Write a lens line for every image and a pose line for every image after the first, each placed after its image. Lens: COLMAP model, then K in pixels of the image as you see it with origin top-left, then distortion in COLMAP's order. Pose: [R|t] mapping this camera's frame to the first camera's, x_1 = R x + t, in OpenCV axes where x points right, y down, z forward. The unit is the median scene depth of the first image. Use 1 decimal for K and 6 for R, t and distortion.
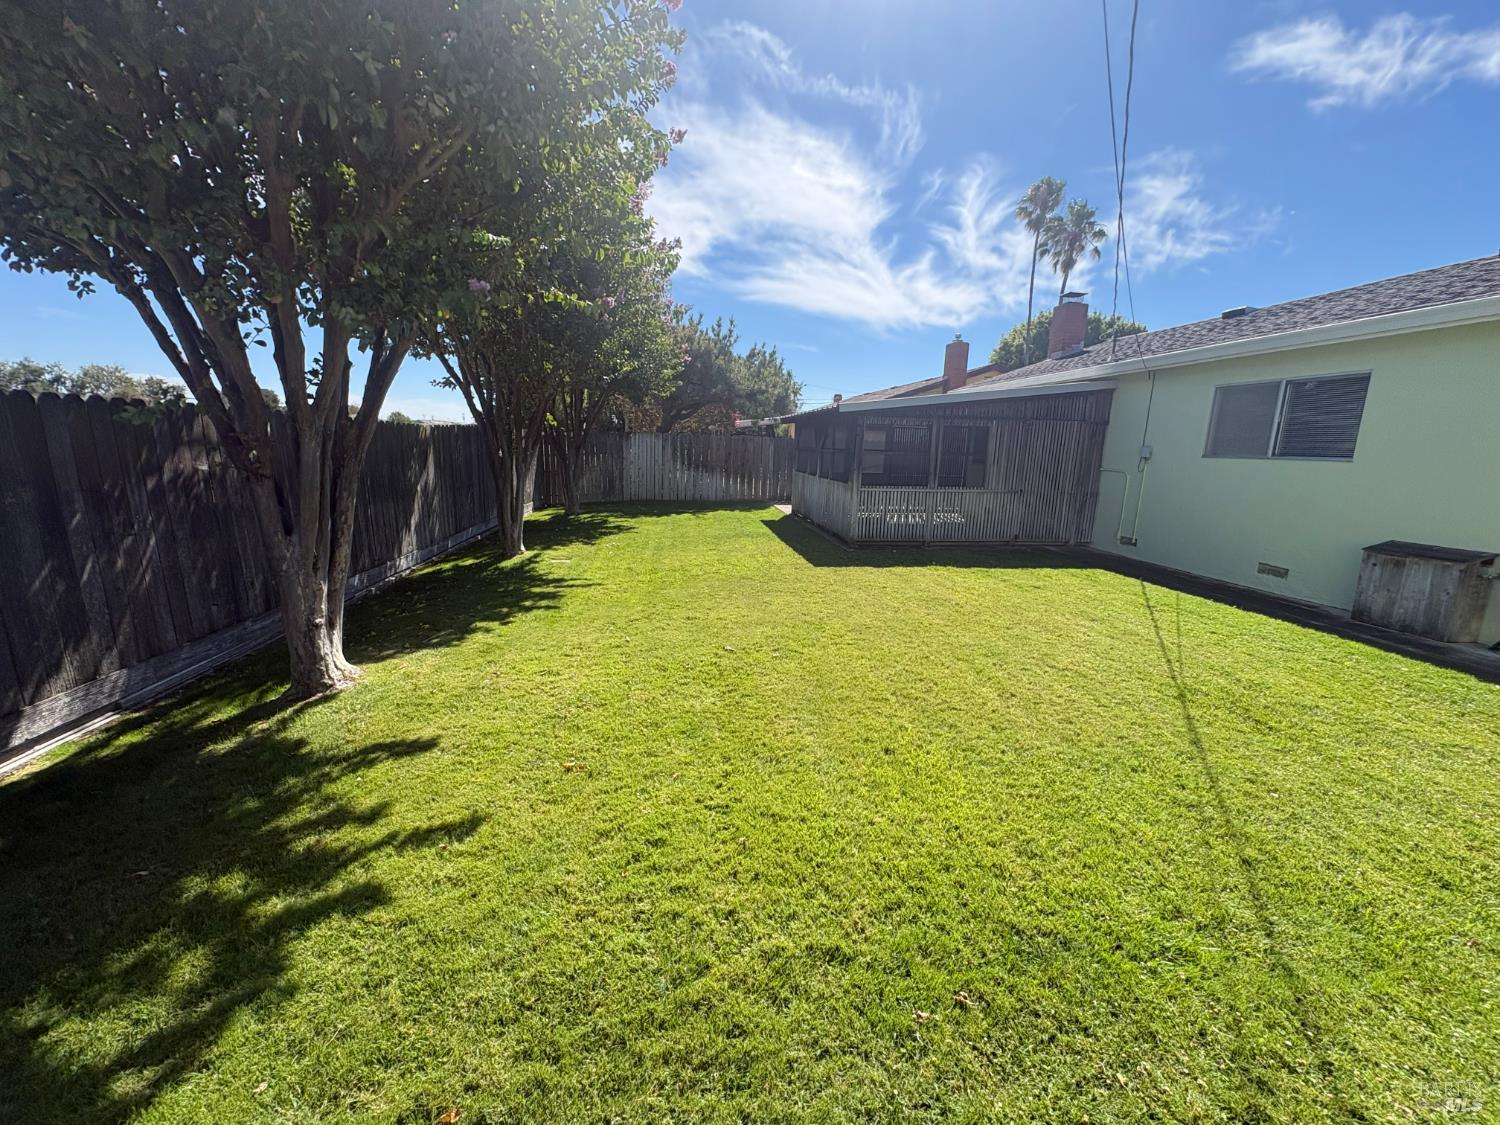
lens RADIAL K [[598.3, 0, 748.0], [0, 598.3, 562.5], [0, 0, 1]] dist [-0.002271, -0.000639]
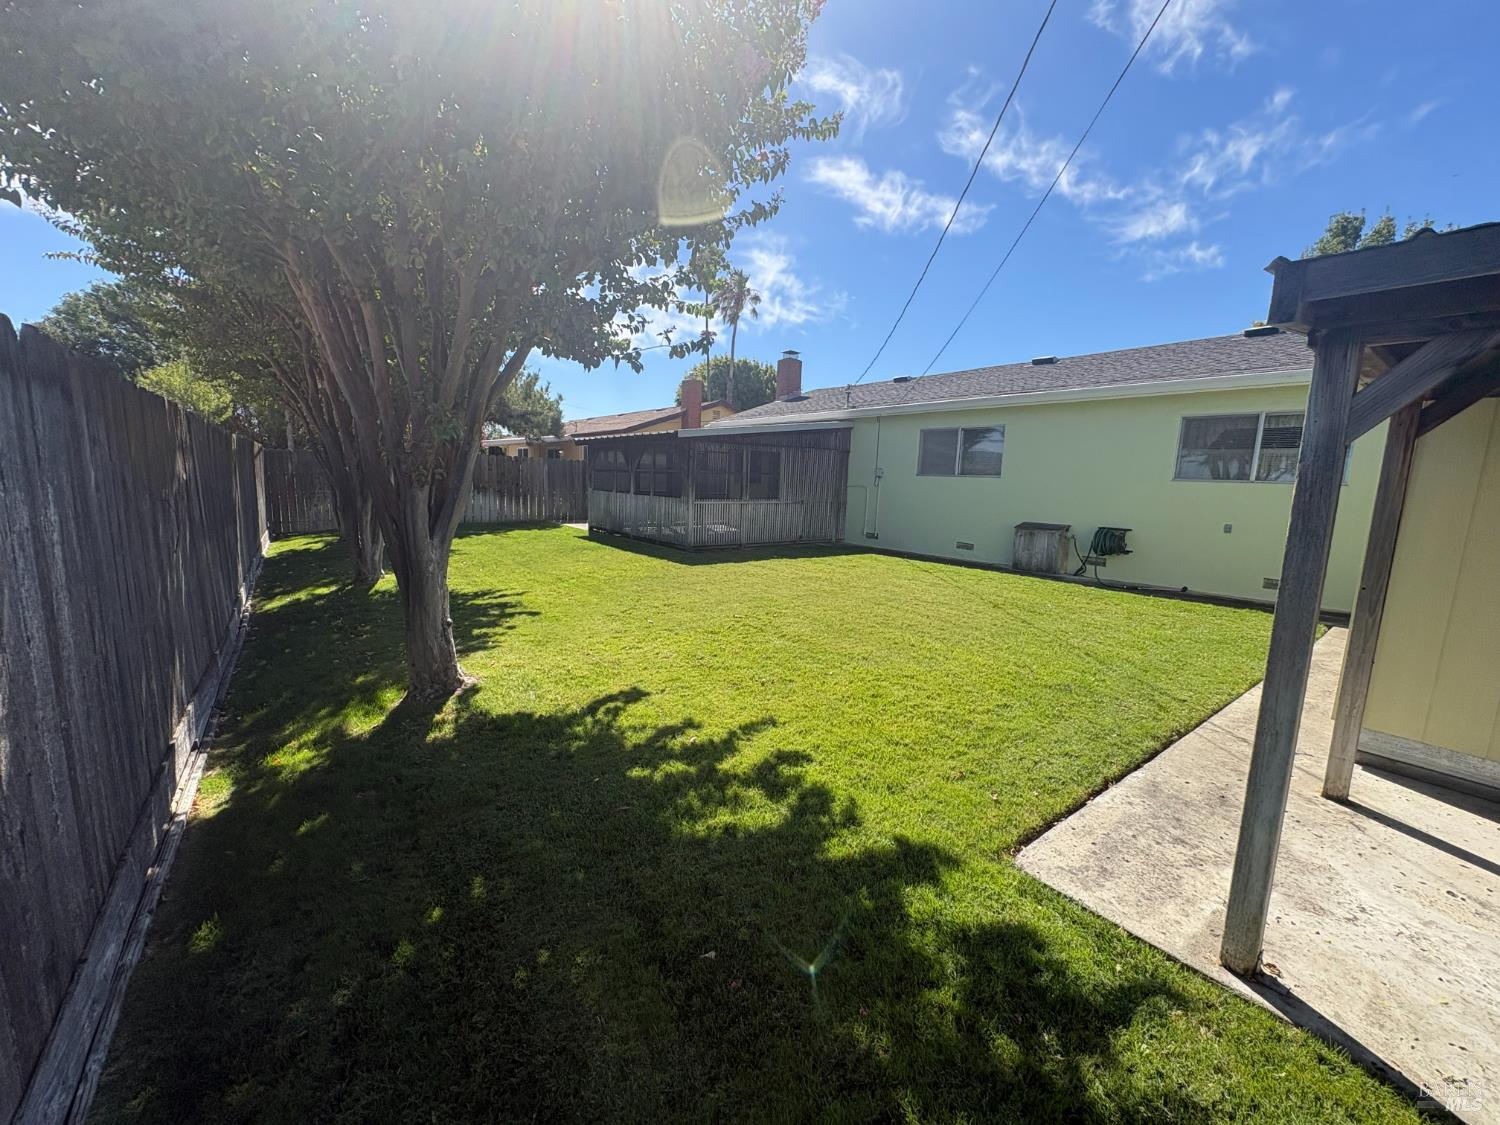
lens RADIAL K [[598.3, 0, 757.3], [0, 598.3, 555.6], [0, 0, 1]] dist [-0.002271, -0.000639]
pose [[0.859892, -0.063437, 0.506519, -0.554284], [0.089427, 0.995624, -0.027123, 0.045093], [-0.502582, 0.068619, 0.861802, -0.125661]]
